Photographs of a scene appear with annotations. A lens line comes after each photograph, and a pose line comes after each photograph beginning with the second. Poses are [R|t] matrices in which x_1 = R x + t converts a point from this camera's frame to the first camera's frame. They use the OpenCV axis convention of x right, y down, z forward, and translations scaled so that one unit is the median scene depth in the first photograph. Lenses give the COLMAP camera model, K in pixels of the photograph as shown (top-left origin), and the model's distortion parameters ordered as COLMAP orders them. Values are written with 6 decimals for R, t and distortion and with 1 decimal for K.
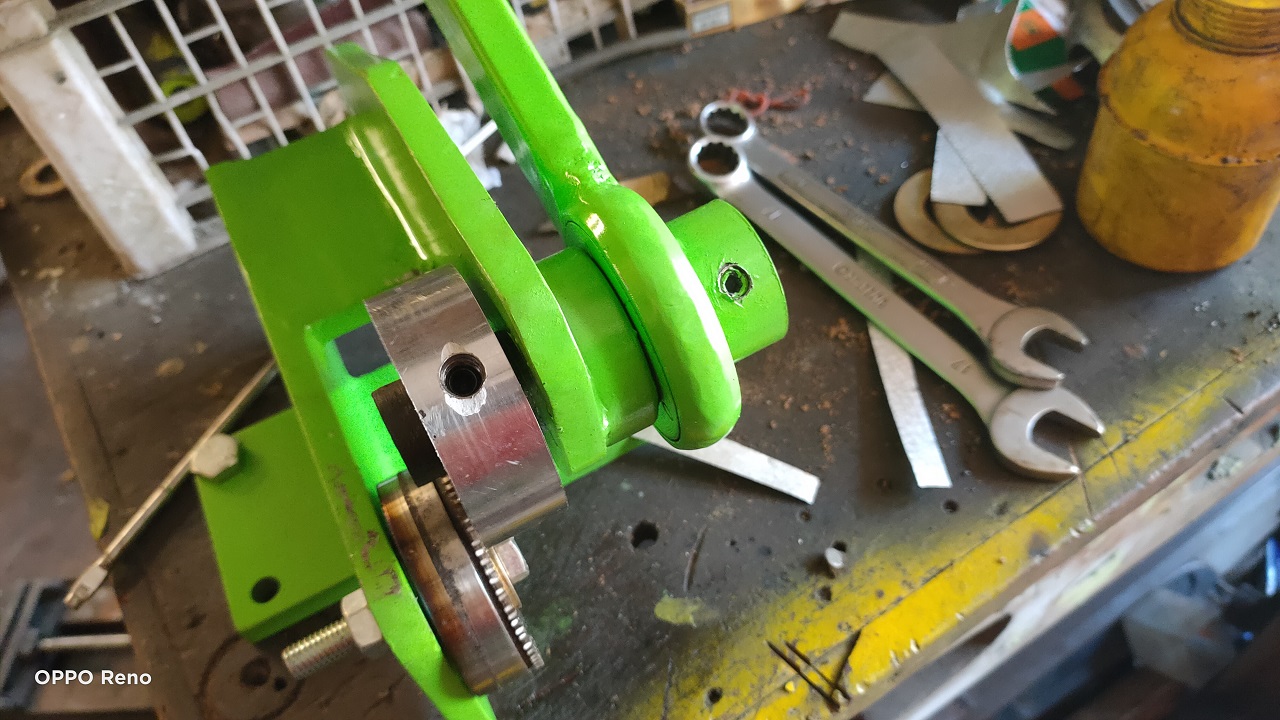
lens RADIAL K [[1053.2, 0, 637.4], [0, 1053.2, 353.7], [0, 0, 1]] dist [0.005906, -0.005903]
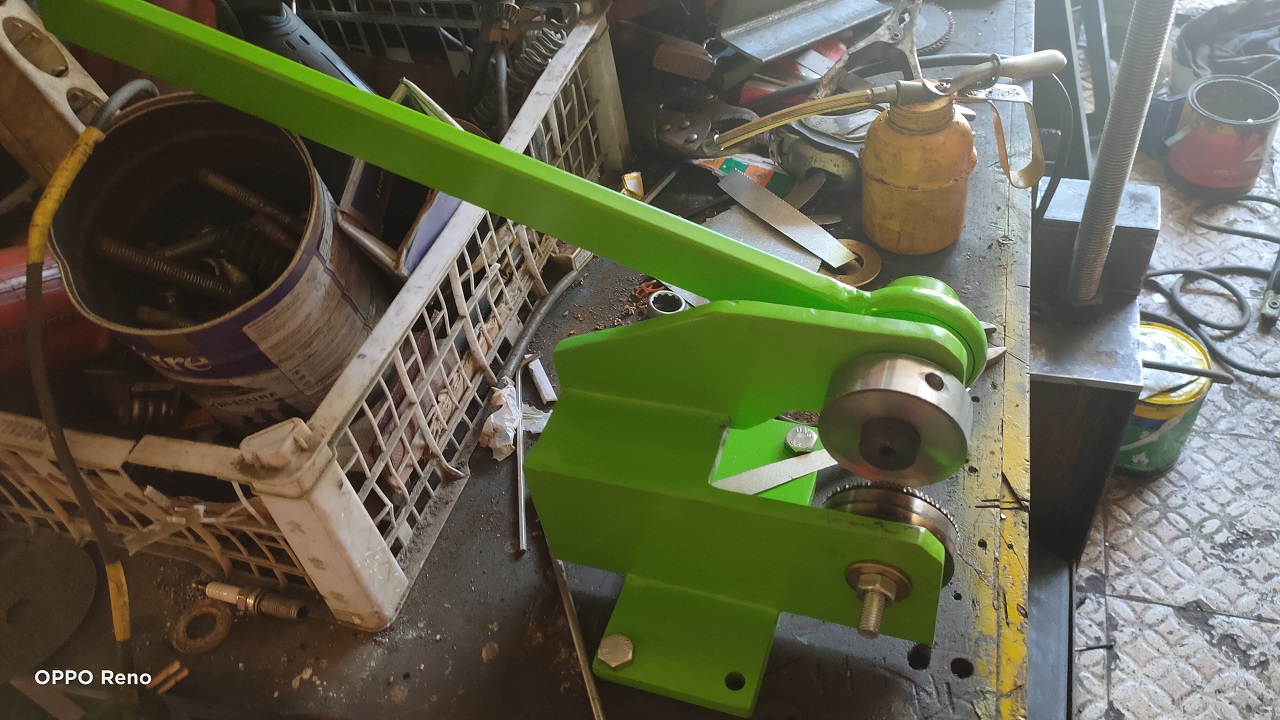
lens RADIAL K [[1053.2, 0, 641.5], [0, 1053.2, 363.2], [0, 0, 1]] dist [0.005906, -0.005903]
pose [[0.724313, -0.470960, 0.503554, -0.997271], [0.556217, 0.830716, -0.023119, -0.181929], [-0.407422, 0.296831, 0.863654, -0.335759]]
